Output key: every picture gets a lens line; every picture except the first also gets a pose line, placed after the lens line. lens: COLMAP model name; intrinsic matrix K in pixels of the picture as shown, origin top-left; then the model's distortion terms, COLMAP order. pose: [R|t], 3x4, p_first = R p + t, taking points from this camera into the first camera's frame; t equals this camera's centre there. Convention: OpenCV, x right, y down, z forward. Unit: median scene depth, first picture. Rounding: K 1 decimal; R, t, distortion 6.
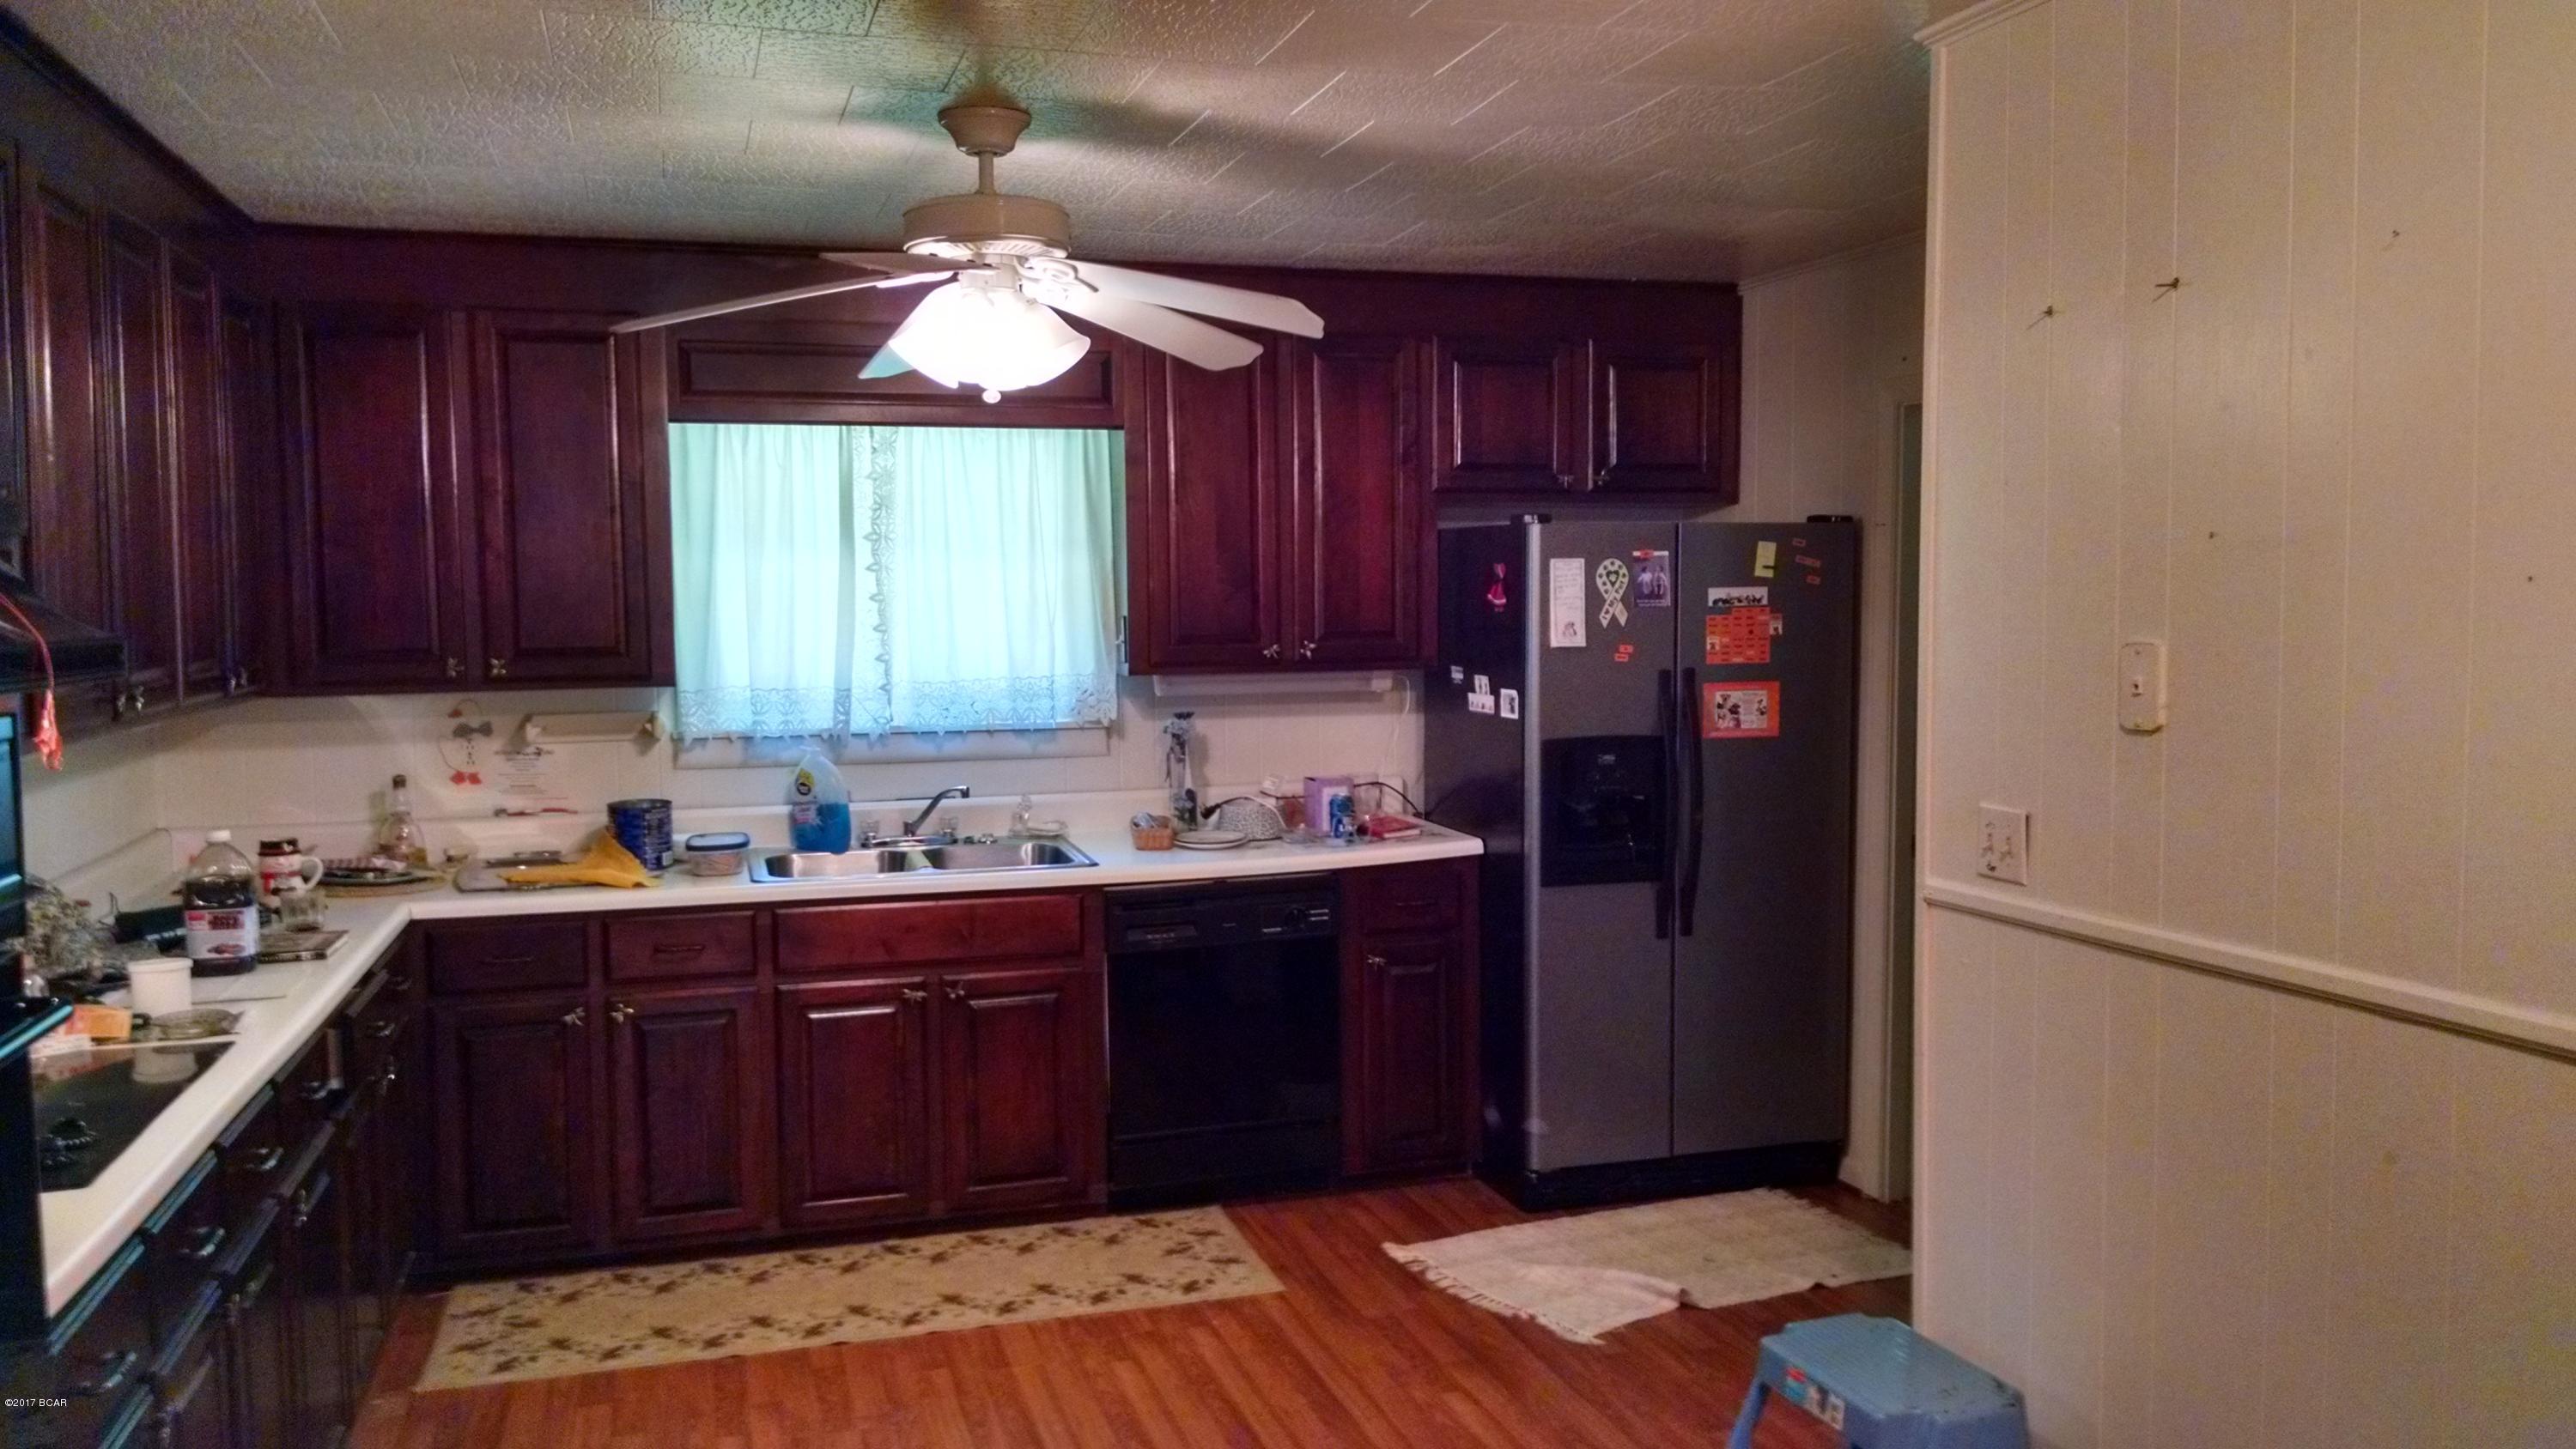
lens RADIAL K [[1964.0, 0, 1293.7], [0, 1964.0, 718.8], [0, 0, 1]] dist [0.032024, -0.020451]
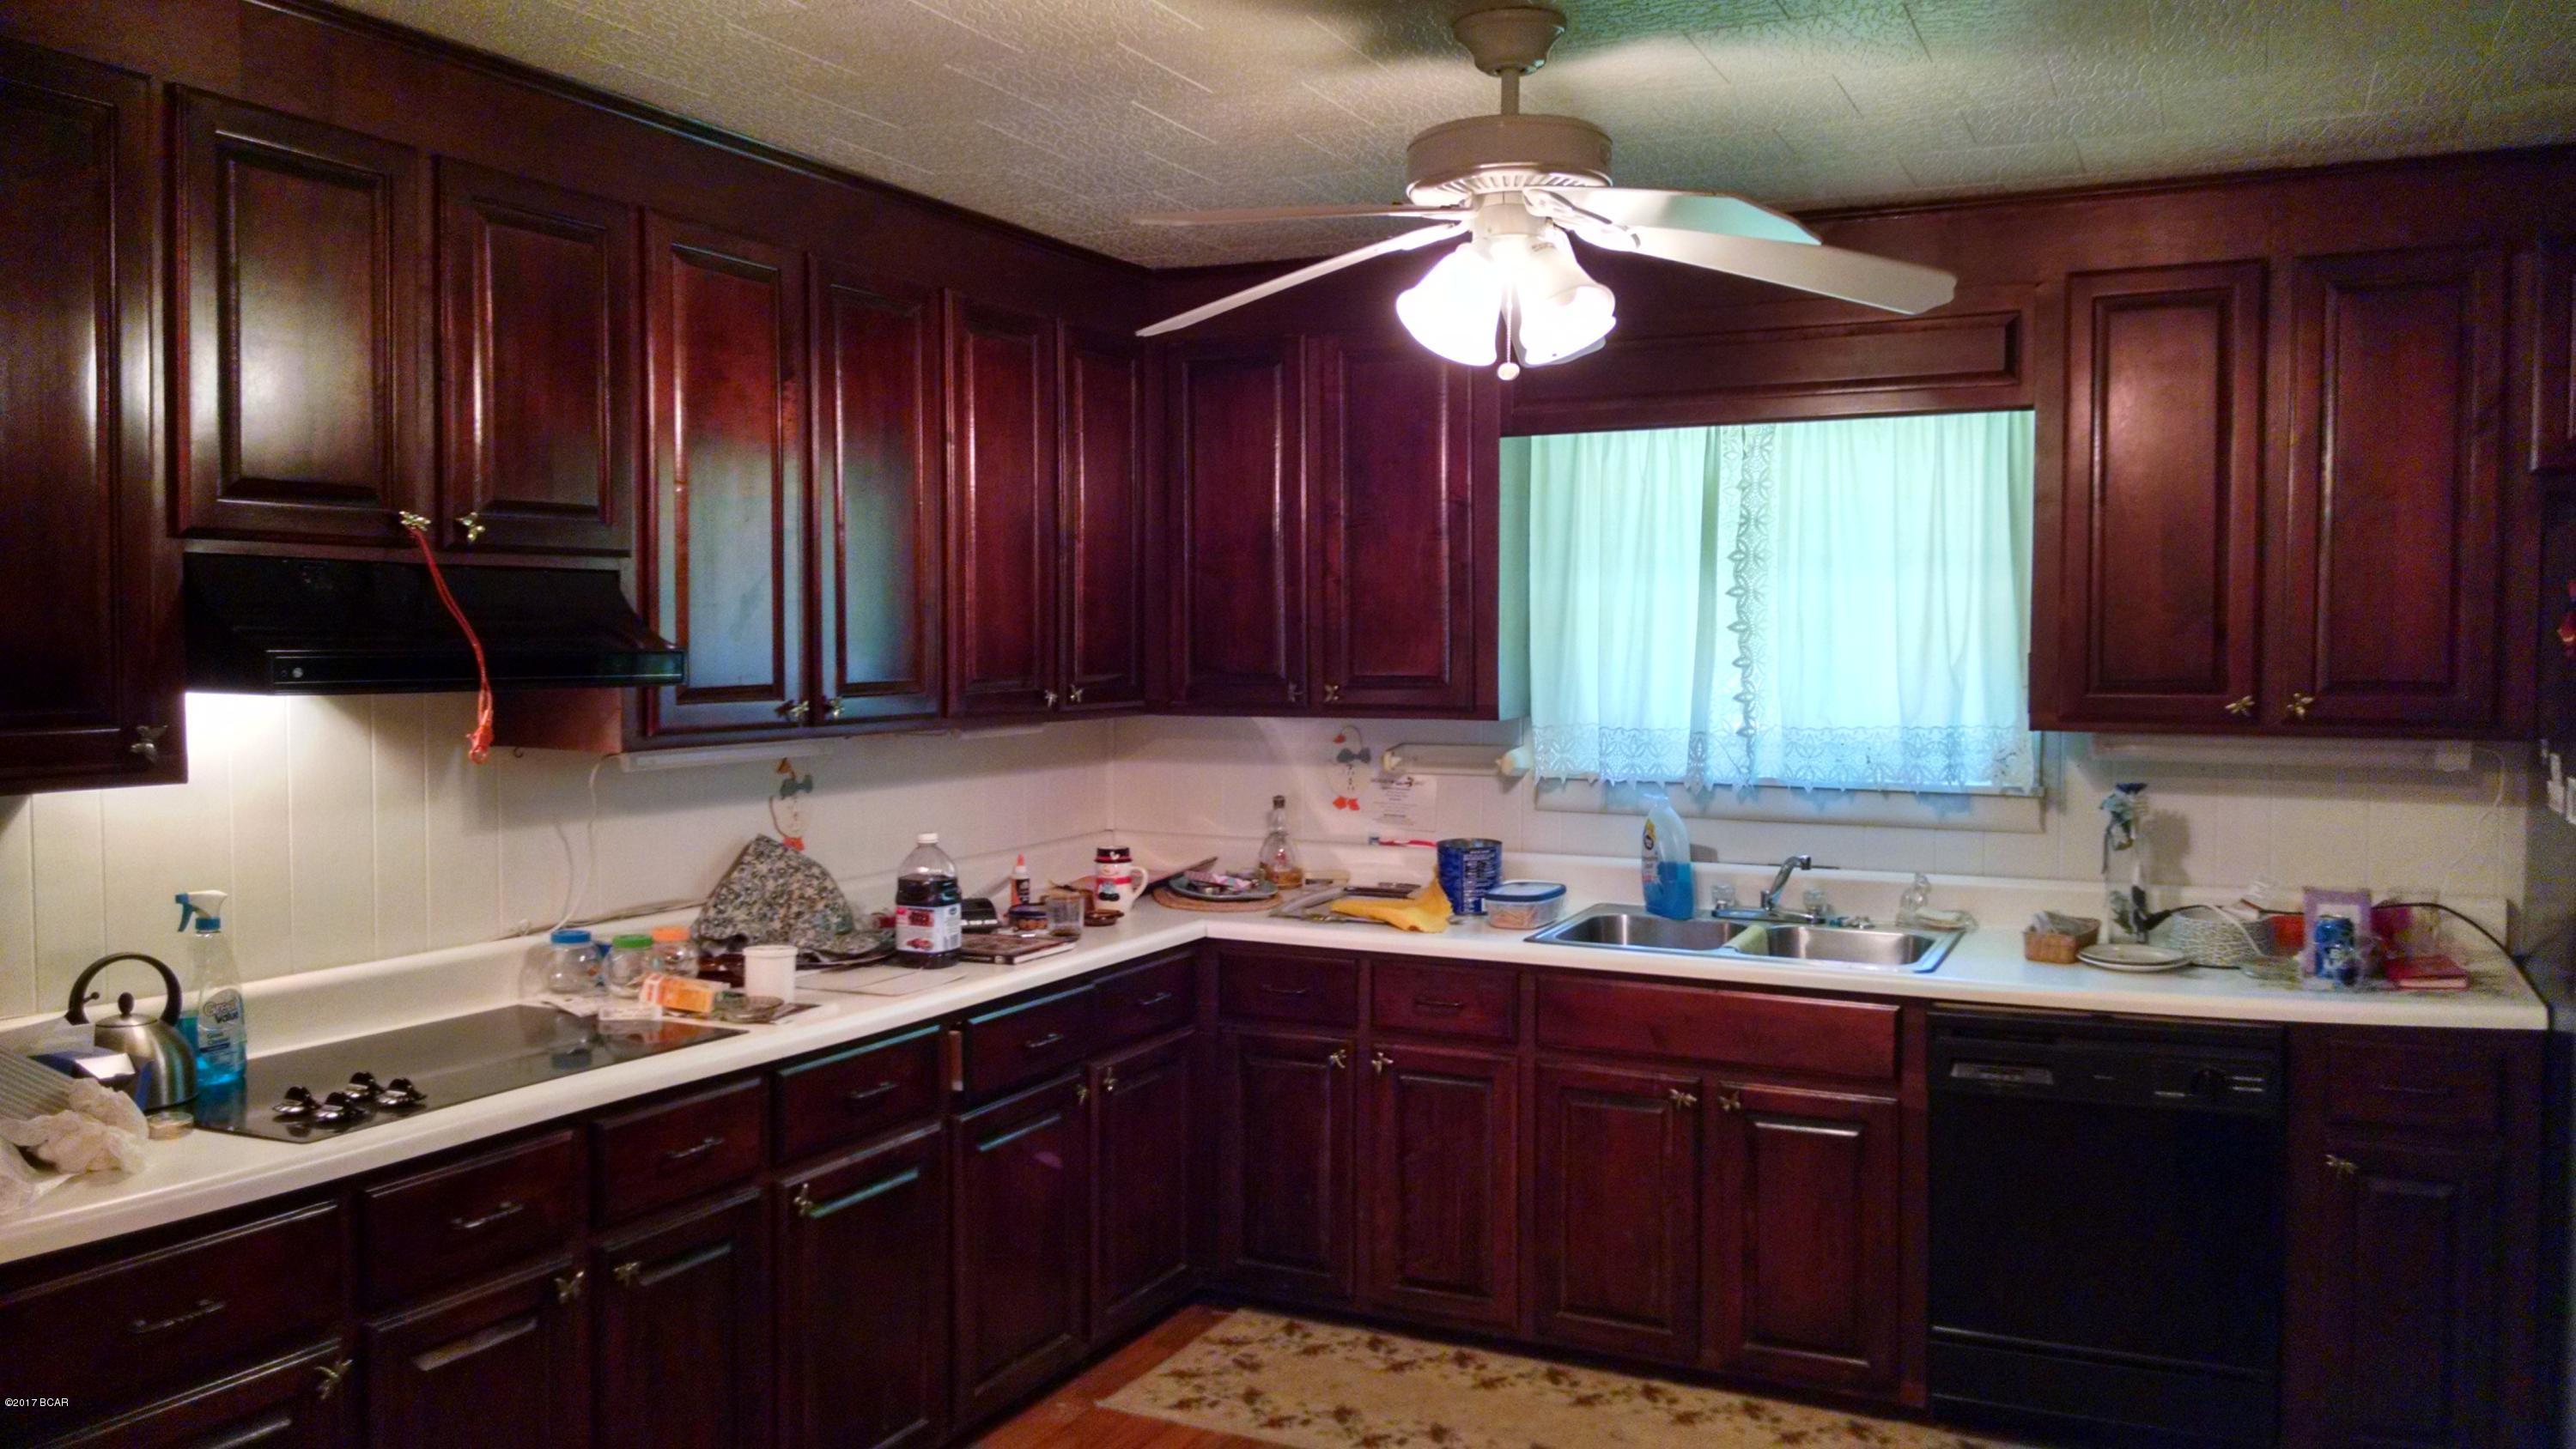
lens RADIAL K [[1964.0, 0, 1293.1], [0, 1964.0, 721.5], [0, 0, 1]] dist [0.032024, -0.020451]
pose [[0.736968, 0.040941, -0.674687, 0.233733], [-0.053023, 0.998590, 0.002678, -0.012883], [0.673845, 0.033801, 0.738099, 0.247954]]
